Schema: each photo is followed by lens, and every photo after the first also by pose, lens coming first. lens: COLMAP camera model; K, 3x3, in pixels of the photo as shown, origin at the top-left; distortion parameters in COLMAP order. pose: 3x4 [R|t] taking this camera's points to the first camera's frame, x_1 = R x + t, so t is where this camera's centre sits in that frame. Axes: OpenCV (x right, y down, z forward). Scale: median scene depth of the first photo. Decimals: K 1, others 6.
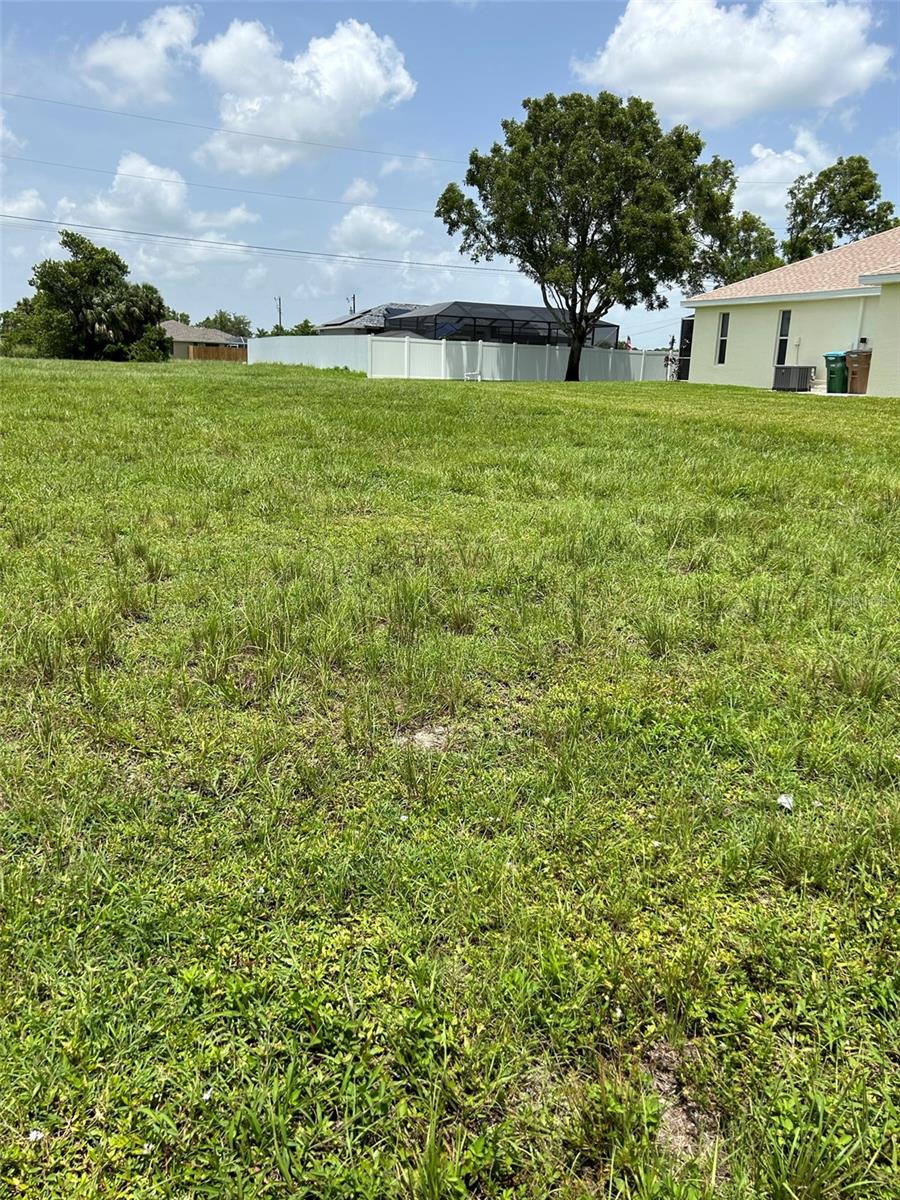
lens RADIAL K [[678.2, 0, 365.8], [0, 678.2, 544.6], [0, 0, 1]] dist [0.031191, -0.034459]
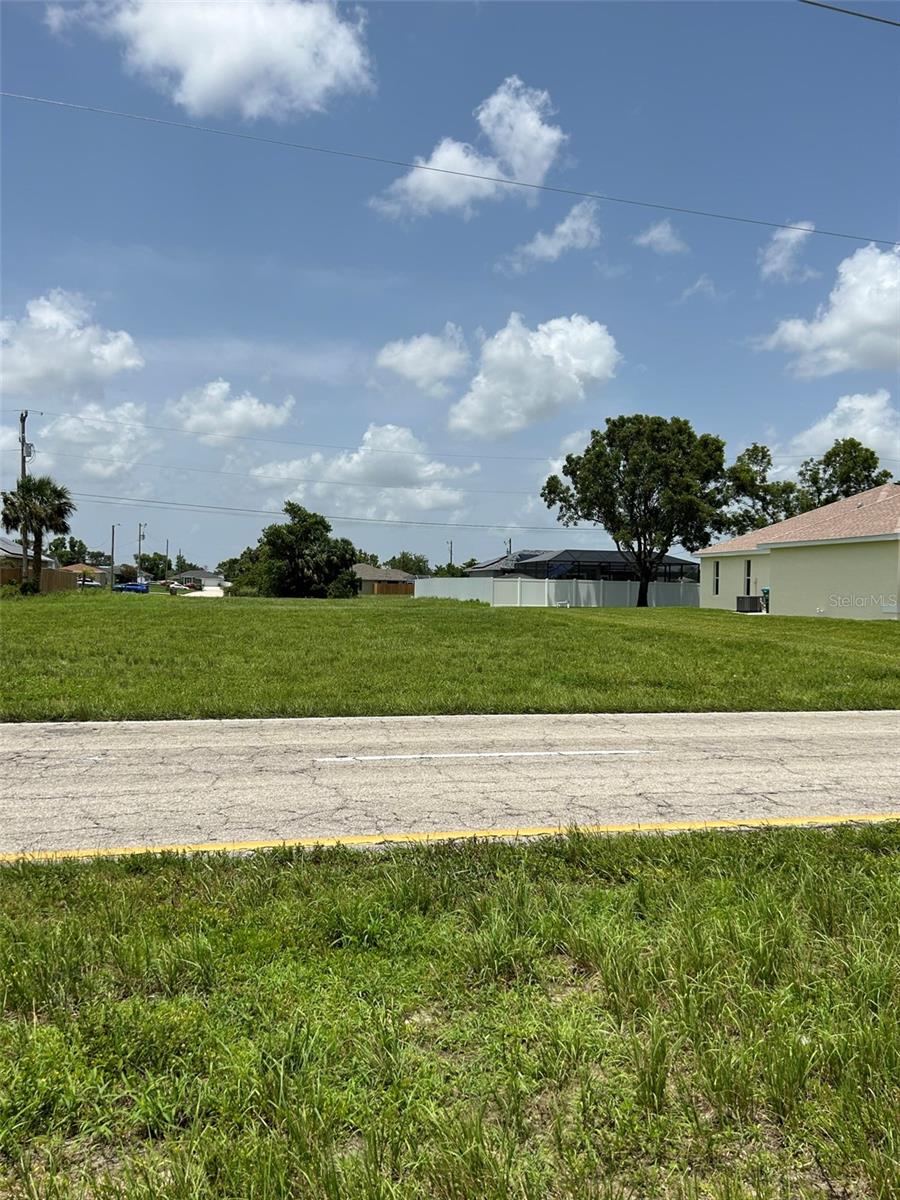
lens RADIAL K [[888.5, 0, 426.5], [0, 888.5, 596.2], [0, 0, 1]] dist [0.113265, -0.187574]
pose [[0.979635, -0.017155, -0.200053, 0.206906], [-0.033480, 0.968439, -0.246994, 0.165913], [0.197976, 0.248662, 0.948142, -0.668712]]
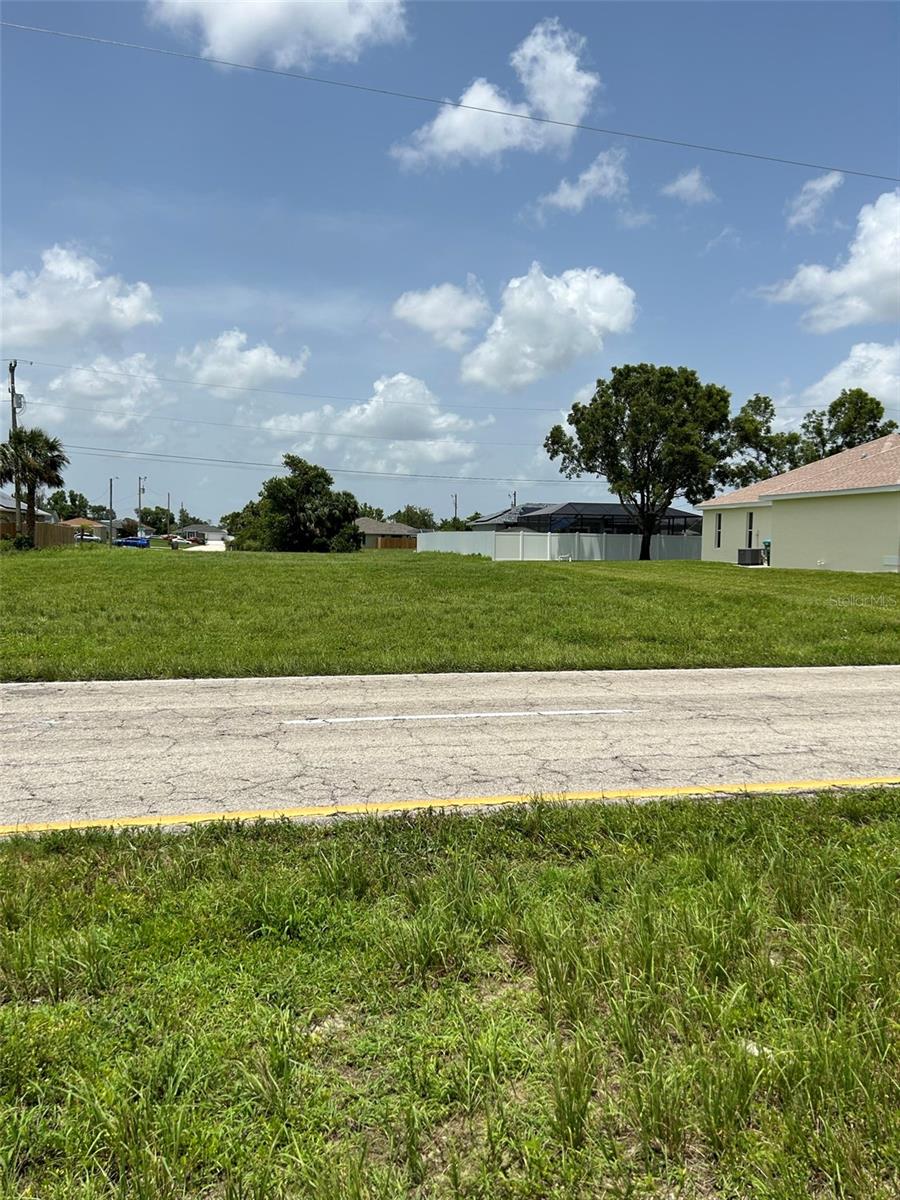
lens RADIAL K [[877.4, 0, 451.8], [0, 877.4, 600.3], [0, 0, 1]] dist [0.082784, -0.094565]
pose [[0.981633, -0.008832, -0.190573, 0.227618], [-0.028310, 0.981125, -0.191289, 0.154428], [0.188666, 0.193171, 0.962855, -0.625207]]
